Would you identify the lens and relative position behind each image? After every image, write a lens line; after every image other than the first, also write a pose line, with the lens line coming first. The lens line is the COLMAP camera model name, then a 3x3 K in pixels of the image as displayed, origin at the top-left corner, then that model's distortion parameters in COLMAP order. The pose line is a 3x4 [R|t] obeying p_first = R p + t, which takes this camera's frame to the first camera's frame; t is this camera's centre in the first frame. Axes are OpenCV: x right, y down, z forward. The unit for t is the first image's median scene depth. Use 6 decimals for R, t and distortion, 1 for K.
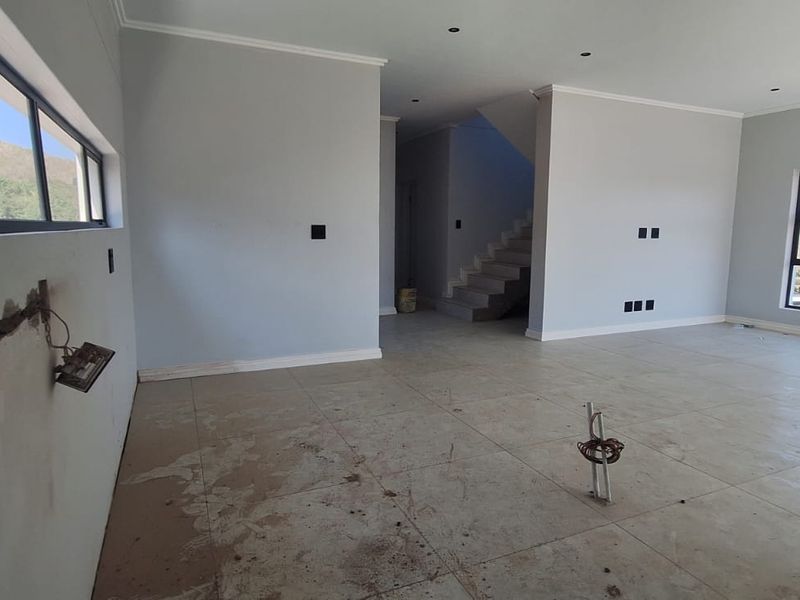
lens RADIAL K [[516.8, 0, 402.5], [0, 516.8, 297.2], [0, 0, 1]] dist [-0.007507, 0.000322]
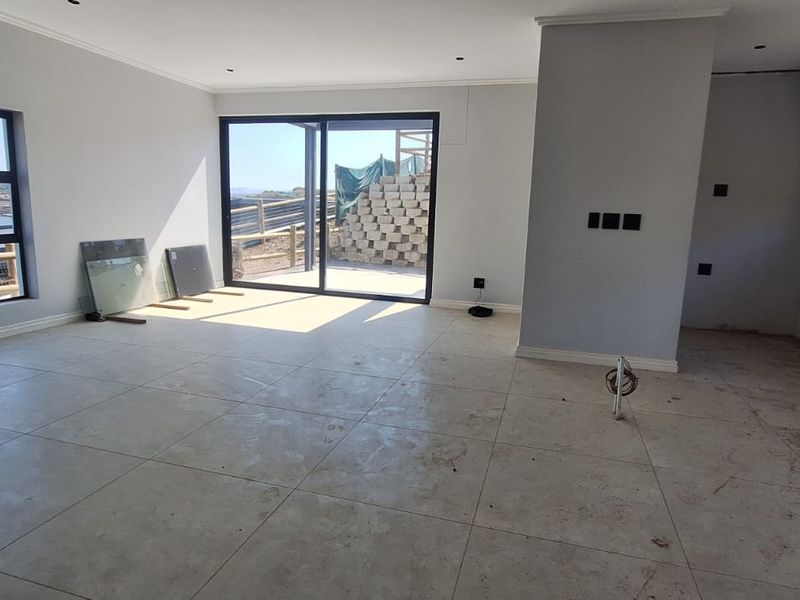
lens RADIAL K [[516.8, 0, 402.5], [0, 516.8, 297.2], [0, 0, 1]] dist [-0.007507, 0.000322]
pose [[-0.761934, -0.145608, 0.631075, 0.007226], [0.047462, 0.959226, 0.278625, -0.279507], [-0.645914, 0.242246, -0.723956, 2.034702]]
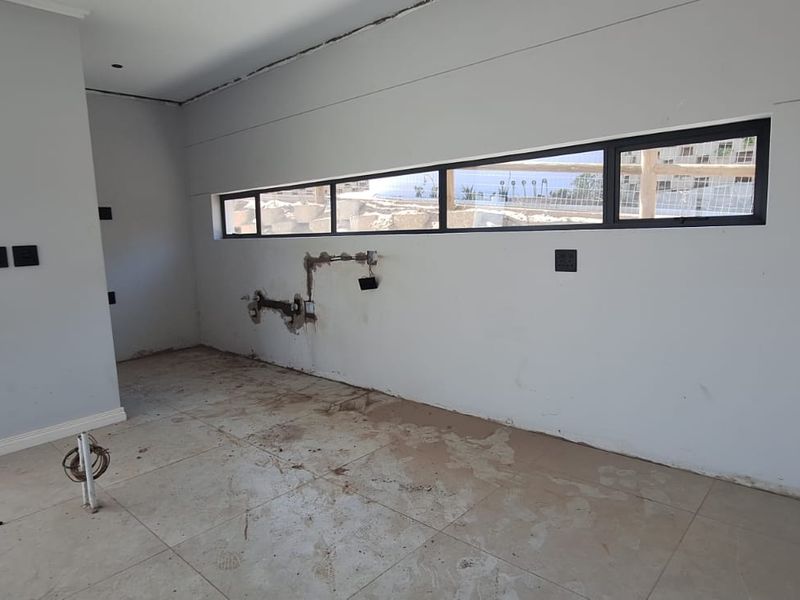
lens RADIAL K [[516.8, 0, 402.5], [0, 516.8, 297.2], [0, 0, 1]] dist [-0.007507, 0.000322]
pose [[-0.912673, 0.078436, -0.401093, 0.179449], [-0.025451, 0.968598, 0.247326, -0.257070], [0.407897, 0.235936, -0.882017, 1.851793]]
